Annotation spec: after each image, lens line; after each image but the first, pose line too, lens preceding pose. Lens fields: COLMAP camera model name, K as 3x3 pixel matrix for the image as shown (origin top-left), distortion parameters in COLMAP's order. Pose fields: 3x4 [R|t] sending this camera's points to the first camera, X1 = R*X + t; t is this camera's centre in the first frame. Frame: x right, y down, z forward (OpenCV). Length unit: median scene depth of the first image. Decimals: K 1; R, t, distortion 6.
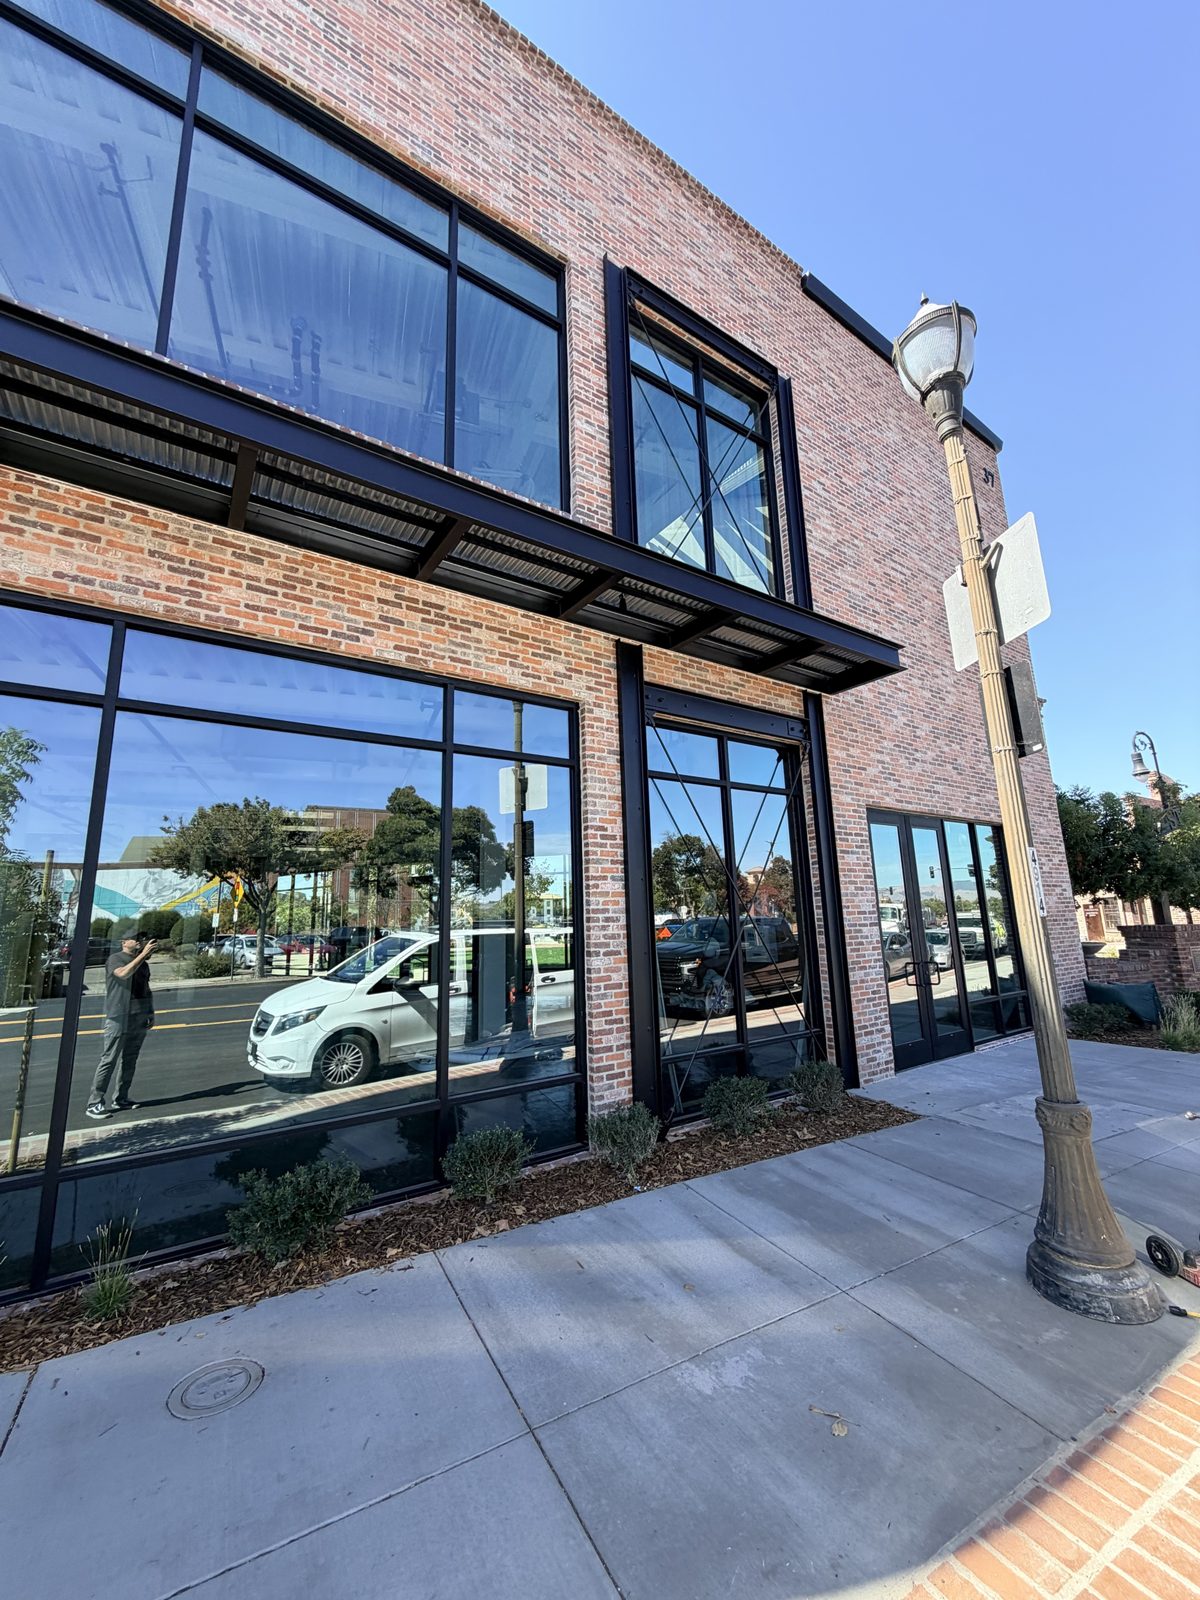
lens RADIAL K [[643.4, 0, 602.2], [0, 643.4, 800.7], [0, 0, 1]] dist [0.001904, 0.000284]
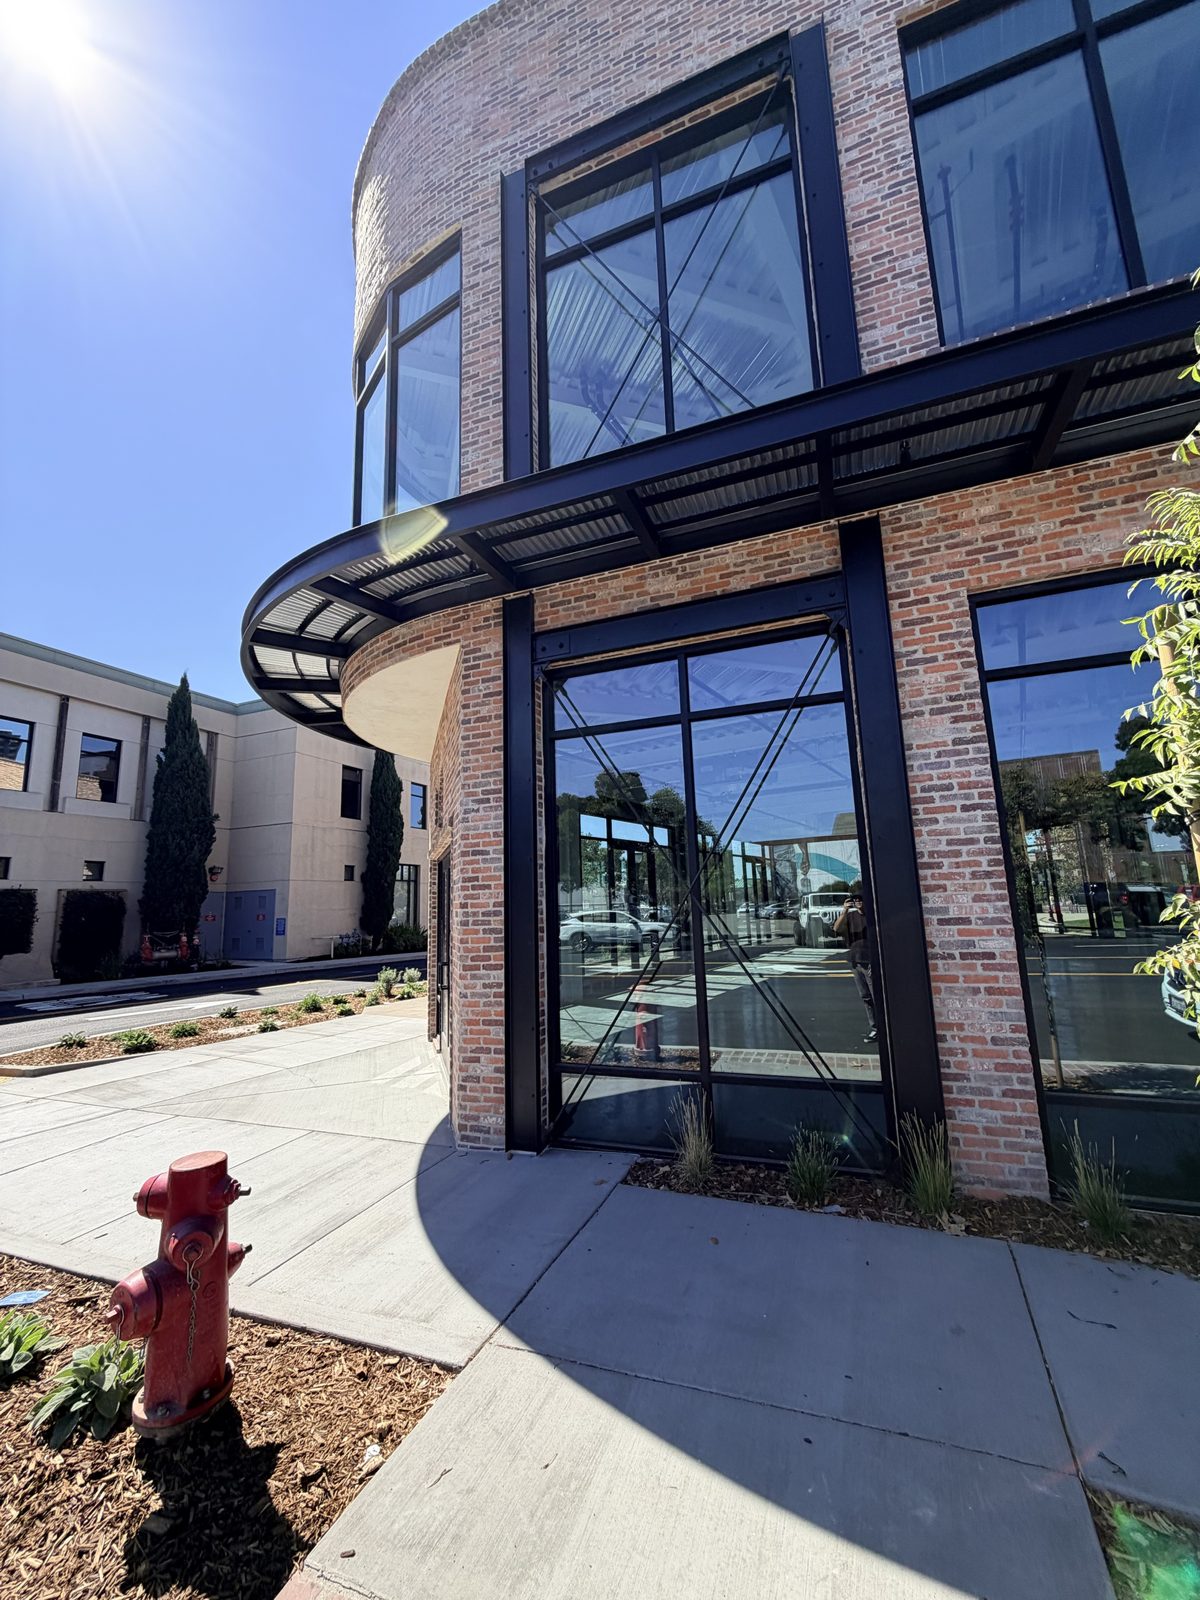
lens RADIAL K [[643.4, 0, 604.8], [0, 643.4, 797.4], [0, 0, 1]] dist [0.001904, 0.000284]
pose [[0.570439, -0.126230, -0.811582, 0.703759], [0.174036, 0.984259, -0.030762, 0.067964], [0.802689, -0.123697, 0.583428, 0.473368]]
